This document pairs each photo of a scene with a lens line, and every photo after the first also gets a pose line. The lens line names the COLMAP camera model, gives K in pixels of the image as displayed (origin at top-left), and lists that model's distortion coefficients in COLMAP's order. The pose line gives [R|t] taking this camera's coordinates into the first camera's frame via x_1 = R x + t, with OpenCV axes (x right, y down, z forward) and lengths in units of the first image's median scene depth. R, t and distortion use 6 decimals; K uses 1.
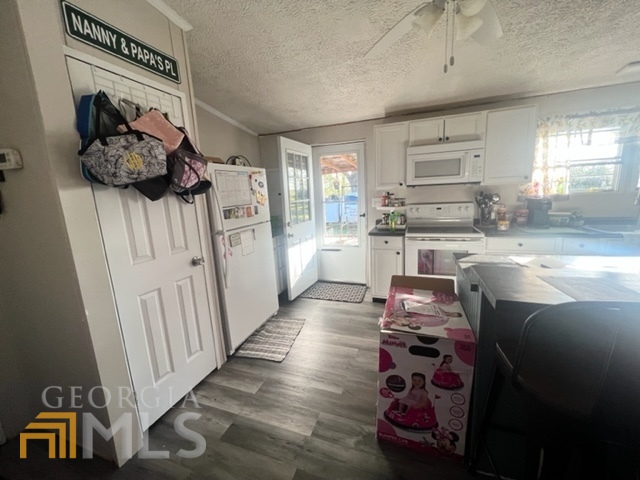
lens RADIAL K [[255.6, 0, 319.5], [0, 255.6, 239.3], [0, 0, 1]] dist [-0.002225, -0.000308]
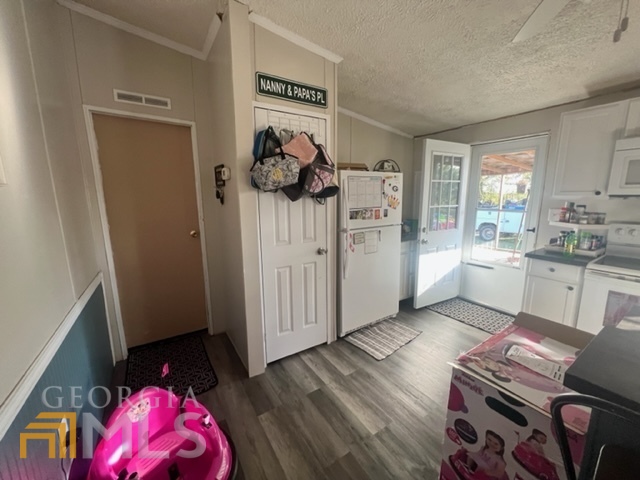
lens RADIAL K [[255.6, 0, 319.5], [0, 255.6, 239.3], [0, 0, 1]] dist [-0.002225, -0.000308]
pose [[0.796920, 0.143541, -0.586784, 0.197120], [-0.139375, 0.988841, 0.052608, -0.029658], [0.587787, 0.039859, 0.808033, -0.002806]]
